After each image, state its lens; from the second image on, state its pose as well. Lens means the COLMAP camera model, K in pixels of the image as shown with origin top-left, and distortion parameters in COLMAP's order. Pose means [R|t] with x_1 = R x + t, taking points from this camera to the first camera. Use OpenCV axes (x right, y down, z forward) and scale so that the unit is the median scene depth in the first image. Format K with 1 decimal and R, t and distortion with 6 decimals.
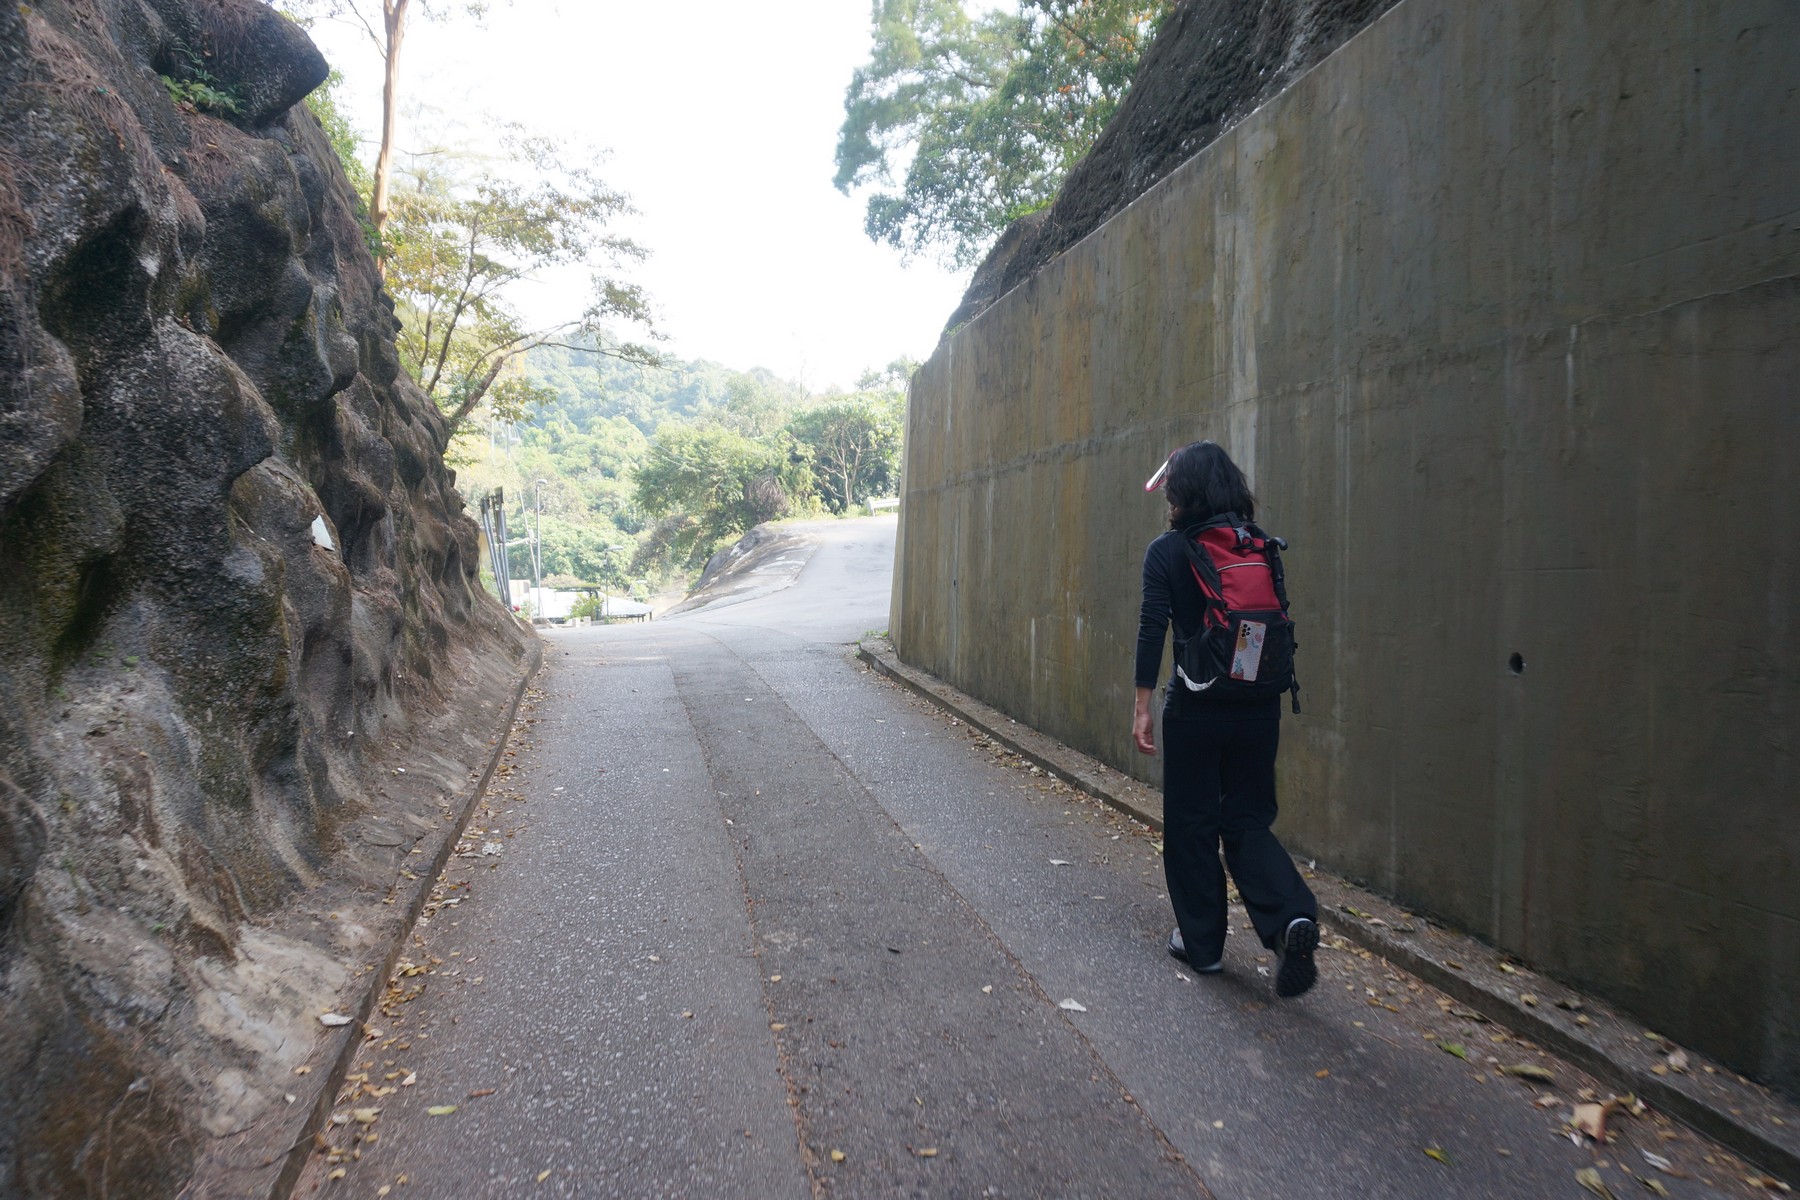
lens RADIAL K [[1201.8, 0, 900.0], [0, 1201.8, 600.0], [0, 0, 1]] dist [-0.035349, 0.022028]
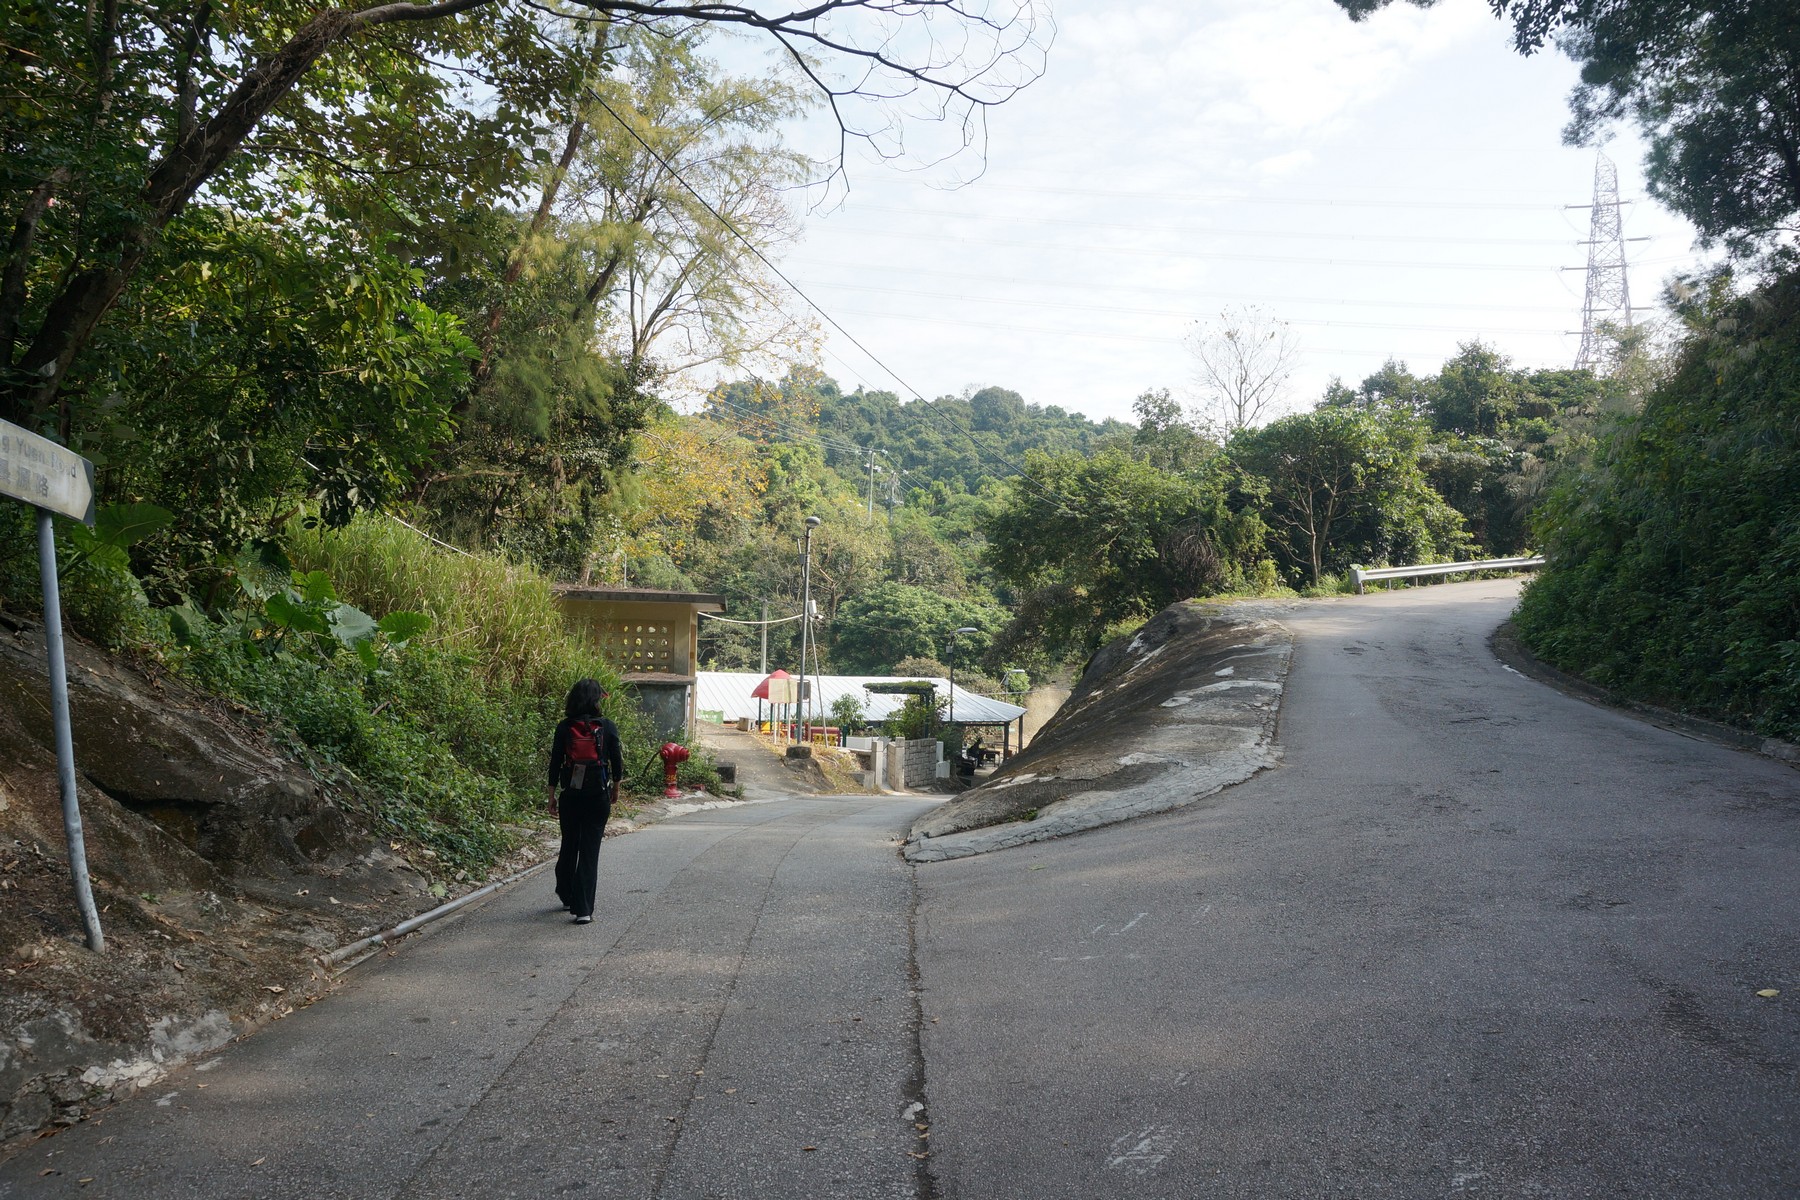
lens RADIAL K [[1201.8, 0, 900.0], [0, 1201.8, 600.0], [0, 0, 1]] dist [-0.035349, 0.022028]
pose [[0.943561, 0.026086, -0.330171, -0.044291], [-0.047269, 0.997295, -0.056292, -0.020821], [0.327810, 0.068721, 0.942241, 0.344369]]
